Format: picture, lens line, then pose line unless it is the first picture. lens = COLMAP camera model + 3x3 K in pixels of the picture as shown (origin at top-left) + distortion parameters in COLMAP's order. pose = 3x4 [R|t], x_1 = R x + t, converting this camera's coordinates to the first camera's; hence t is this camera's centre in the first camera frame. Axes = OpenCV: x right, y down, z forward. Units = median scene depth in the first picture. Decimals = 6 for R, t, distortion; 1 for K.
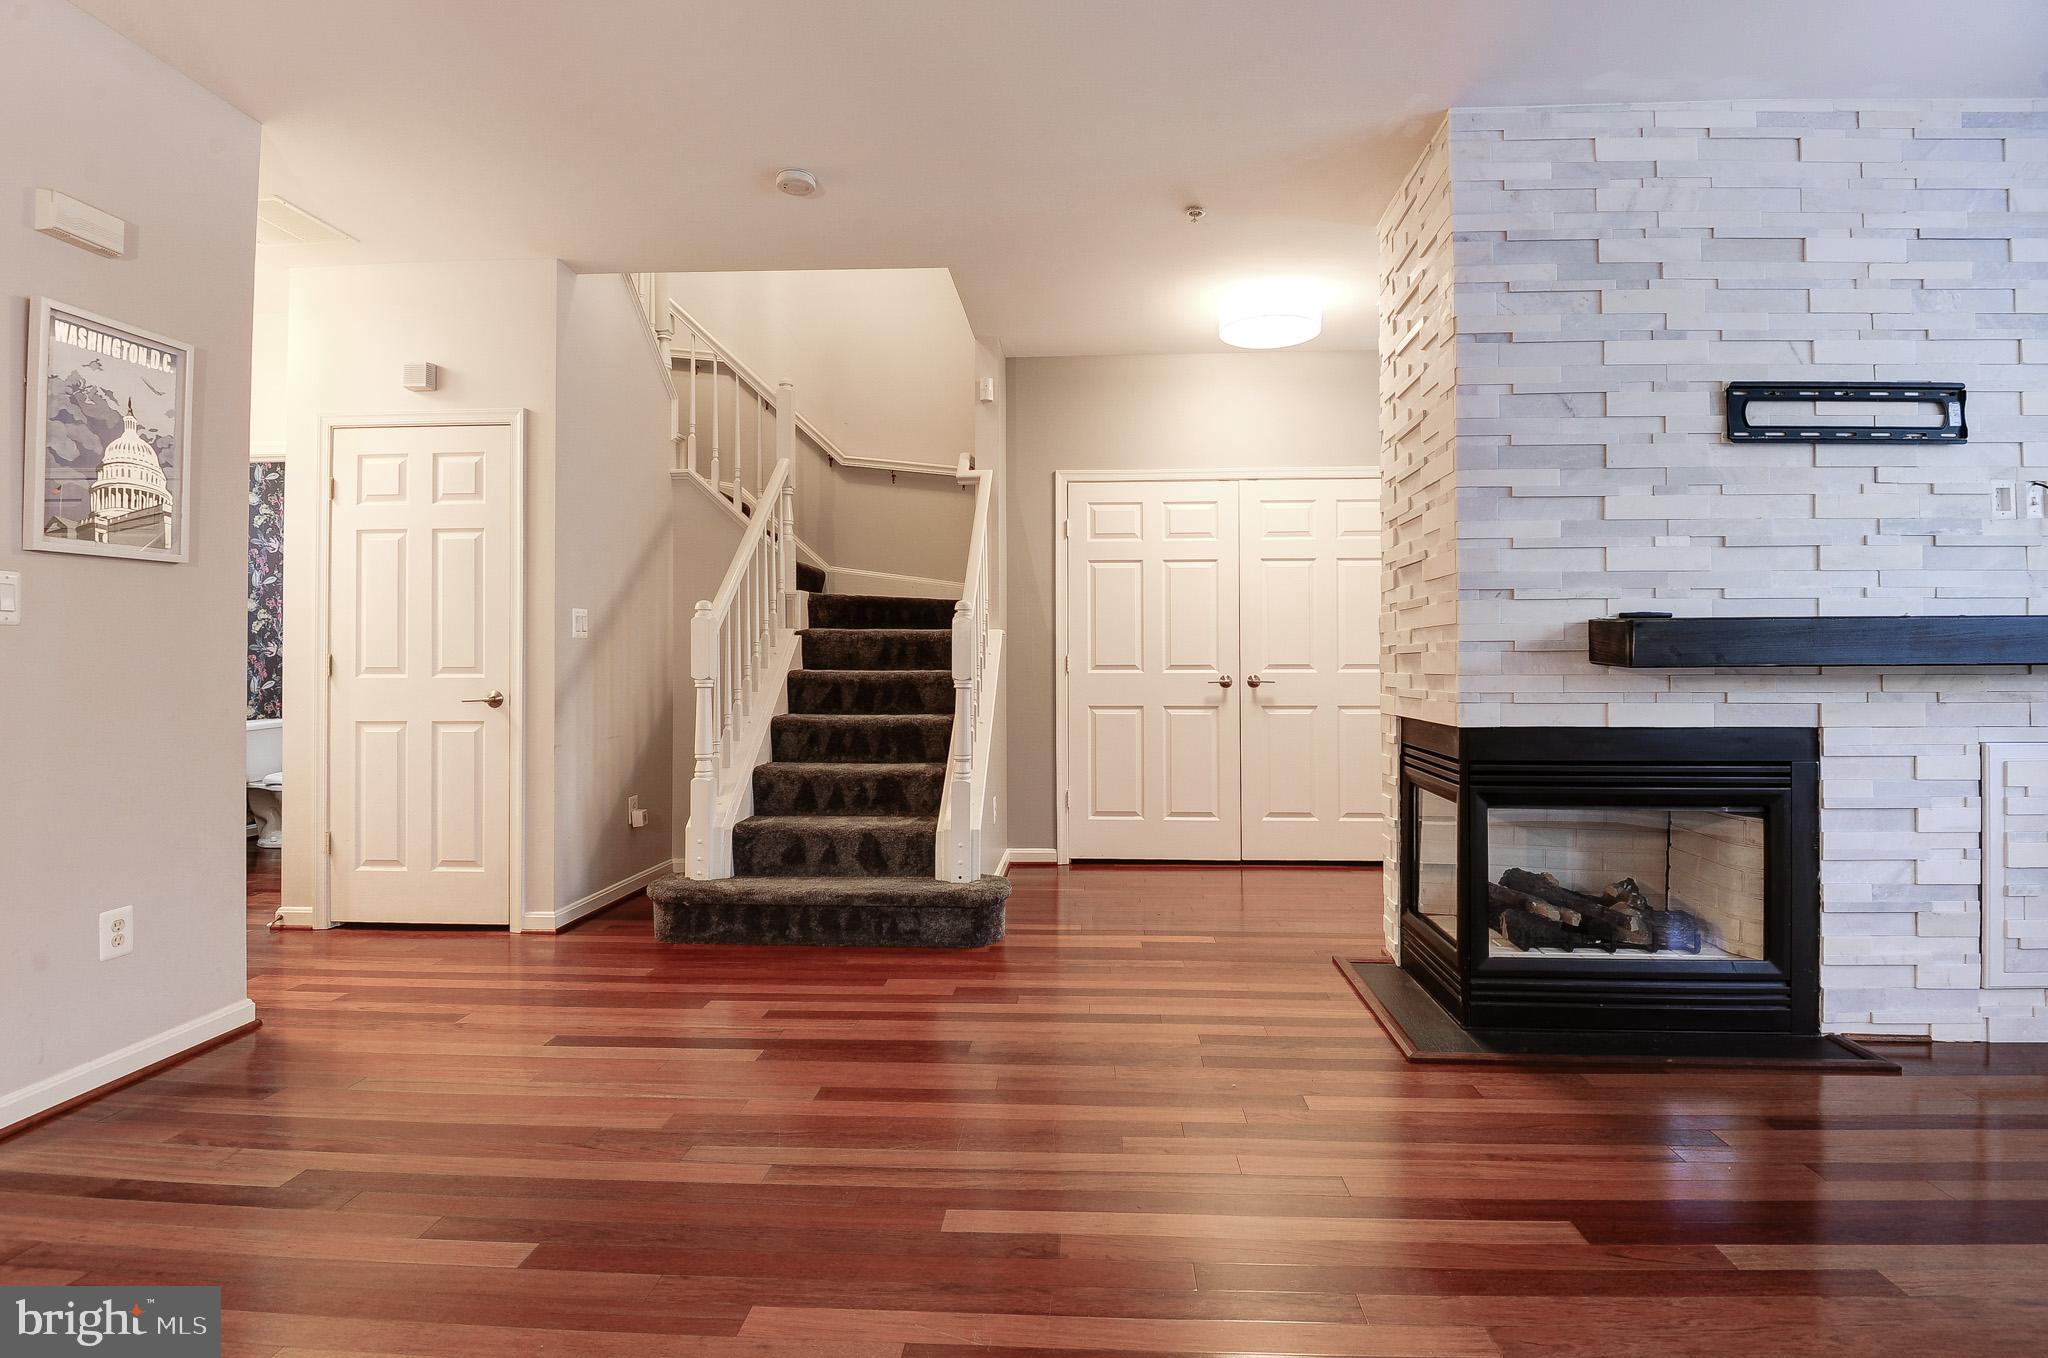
lens RADIAL K [[955.0, 0, 1029.1], [0, 955.0, 635.1], [0, 0, 1]] dist [-0.002391, -0.015907]
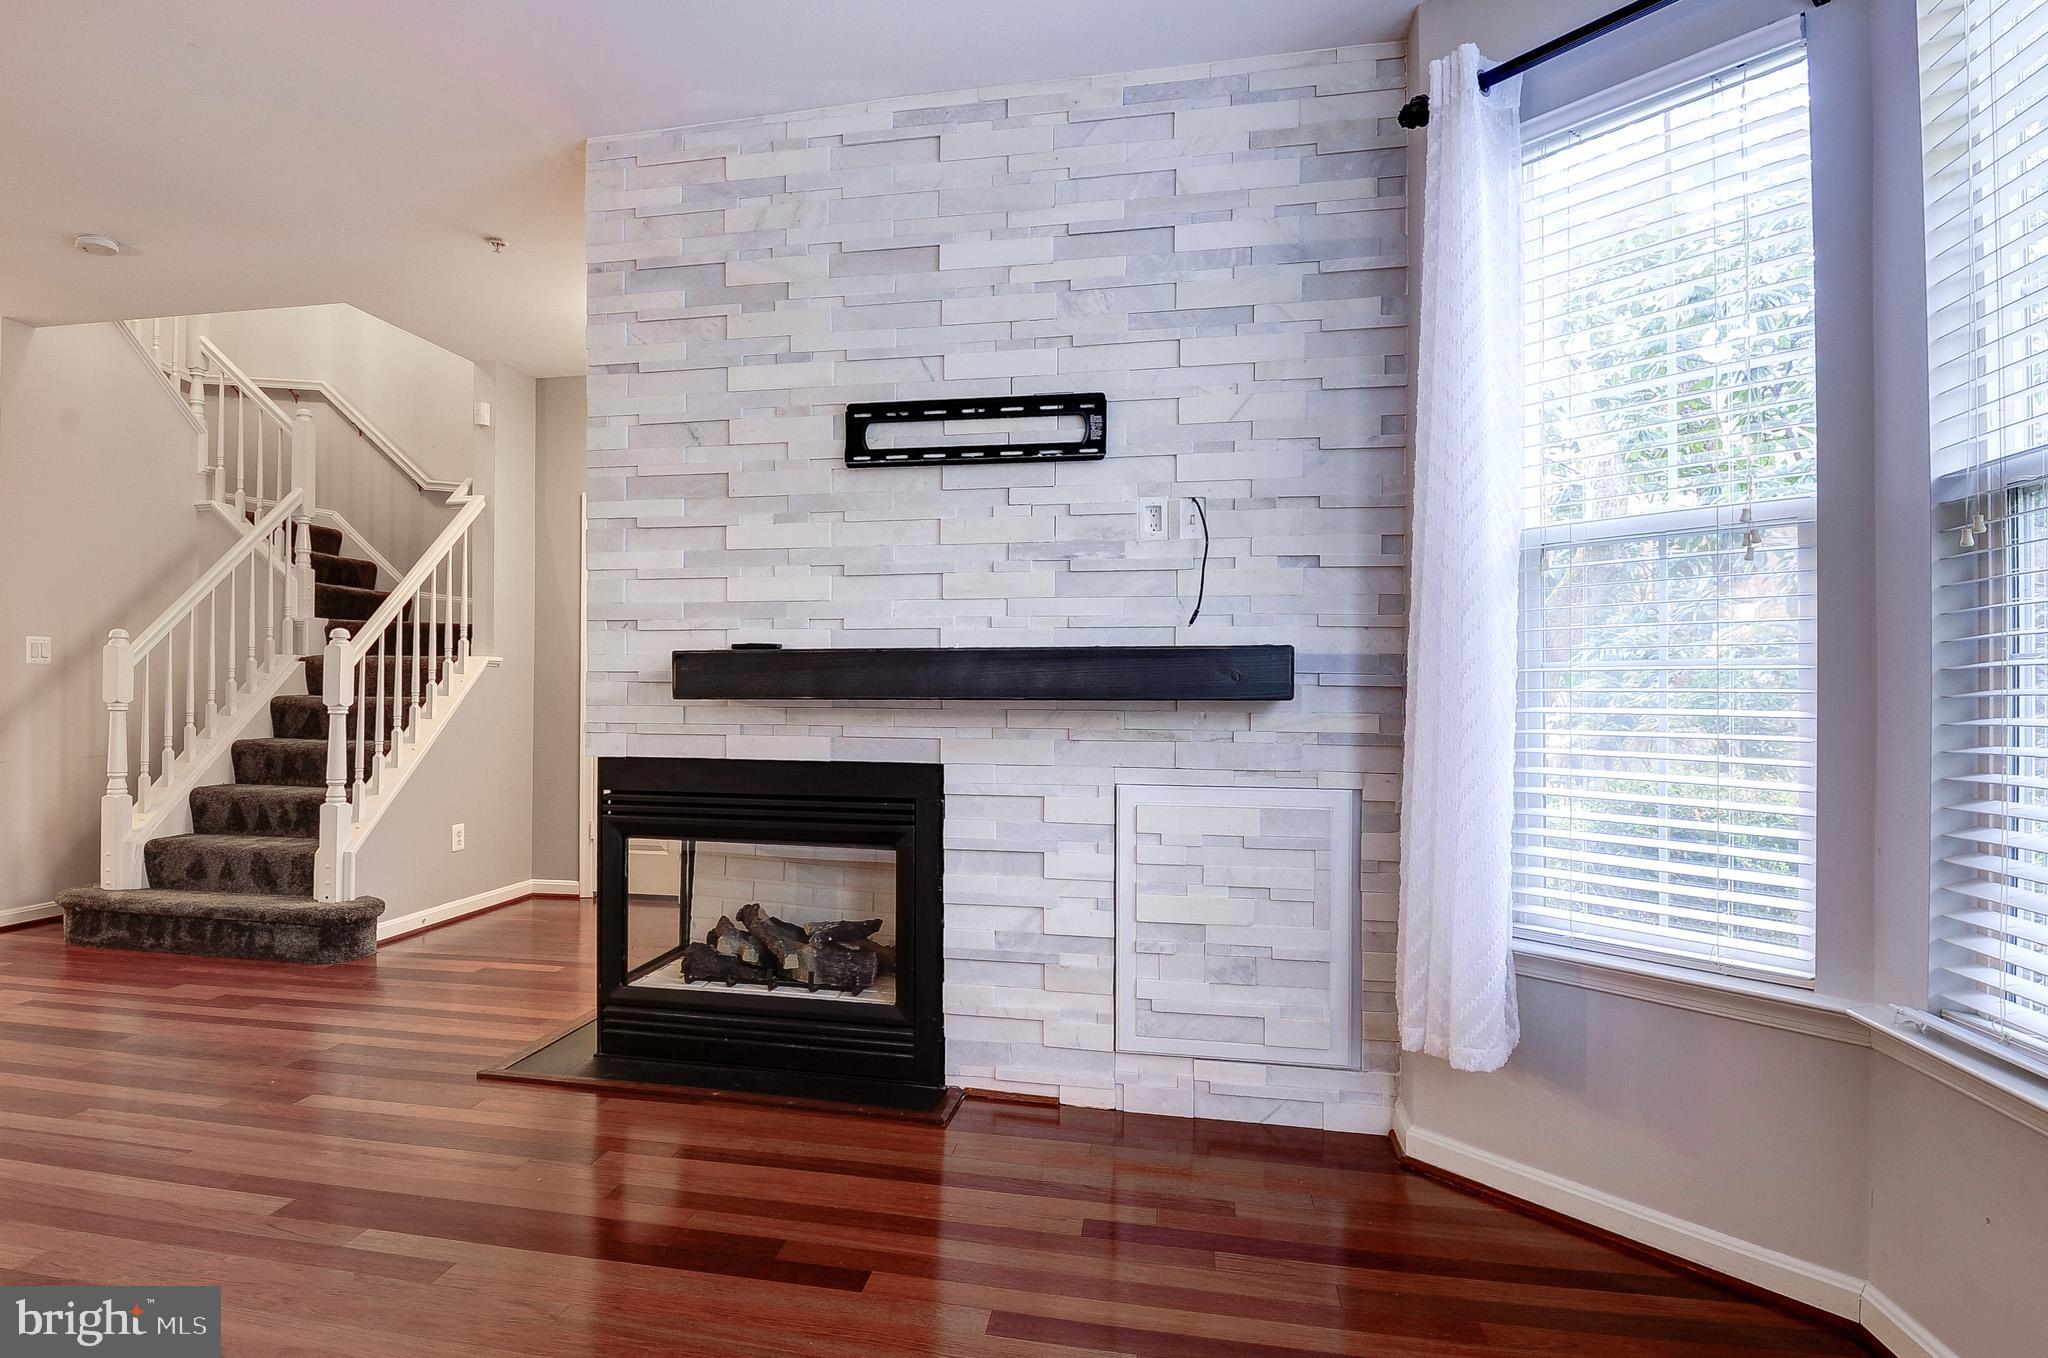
lens RADIAL K [[1158.6, 0, 1137.6], [0, 1158.6, 670.8], [0, 0, 1]] dist [0.002109, -0.002799]
pose [[0.987427, 0.003253, -0.158039, 1.208749], [-0.000608, 0.999859, 0.016780, -0.016028], [0.158072, -0.016473, 0.987290, -0.119712]]
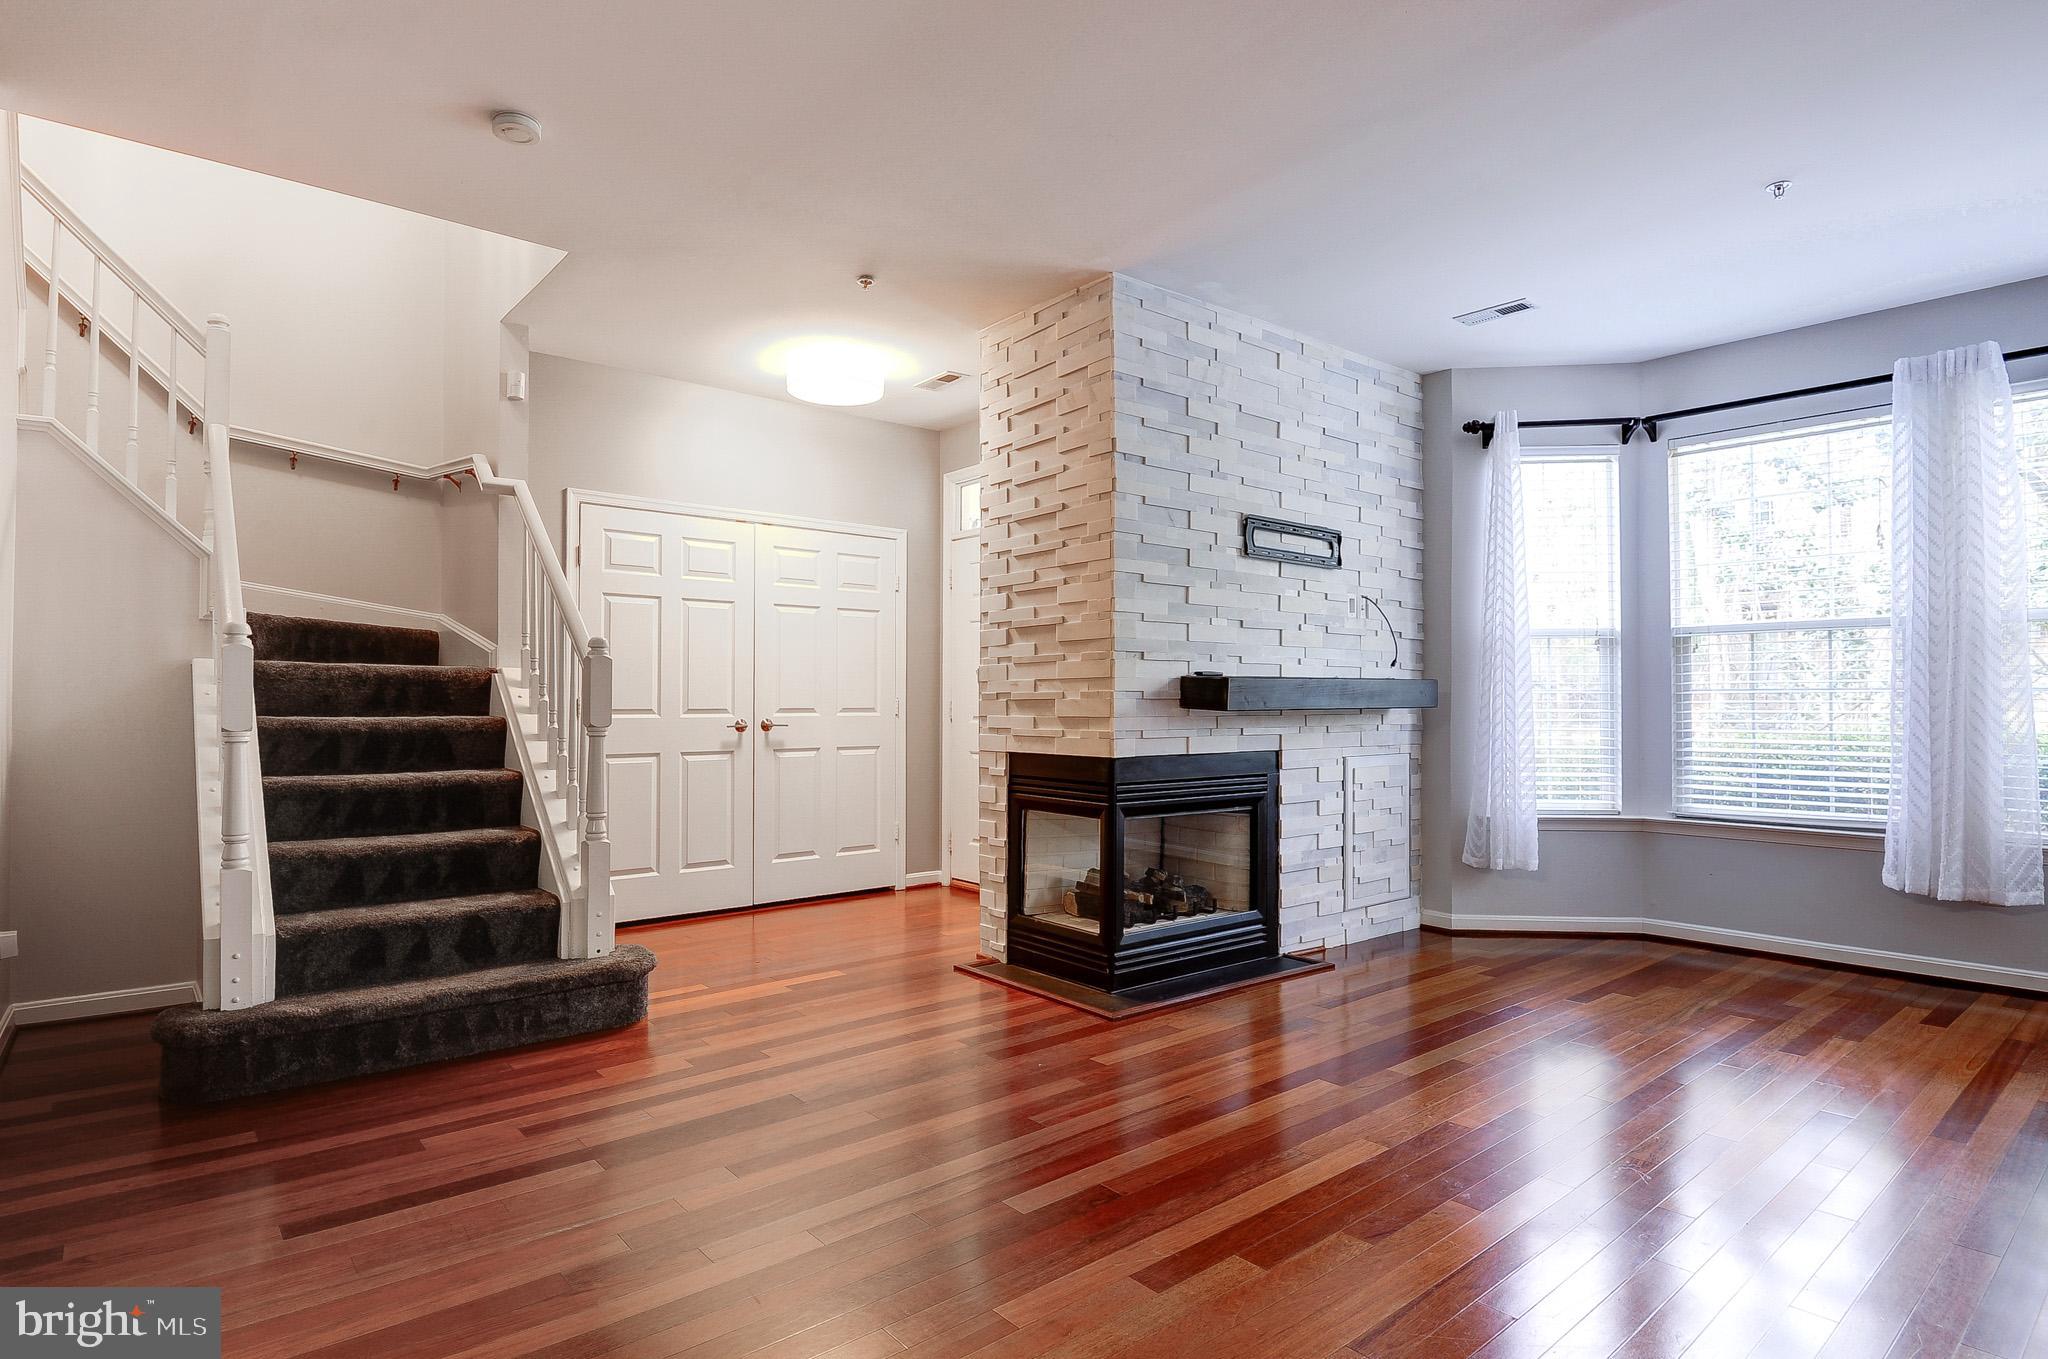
lens RADIAL K [[995.3, 0, 1024.0], [0, 995.3, 679.5], [0, 0, 1]] dist [0.021060, -0.037726]
pose [[0.760348, 0.015968, 0.649320, -0.504384], [-0.018570, 0.999824, -0.002843, -0.003024], [-0.649251, -0.009897, 0.760510, 0.058303]]
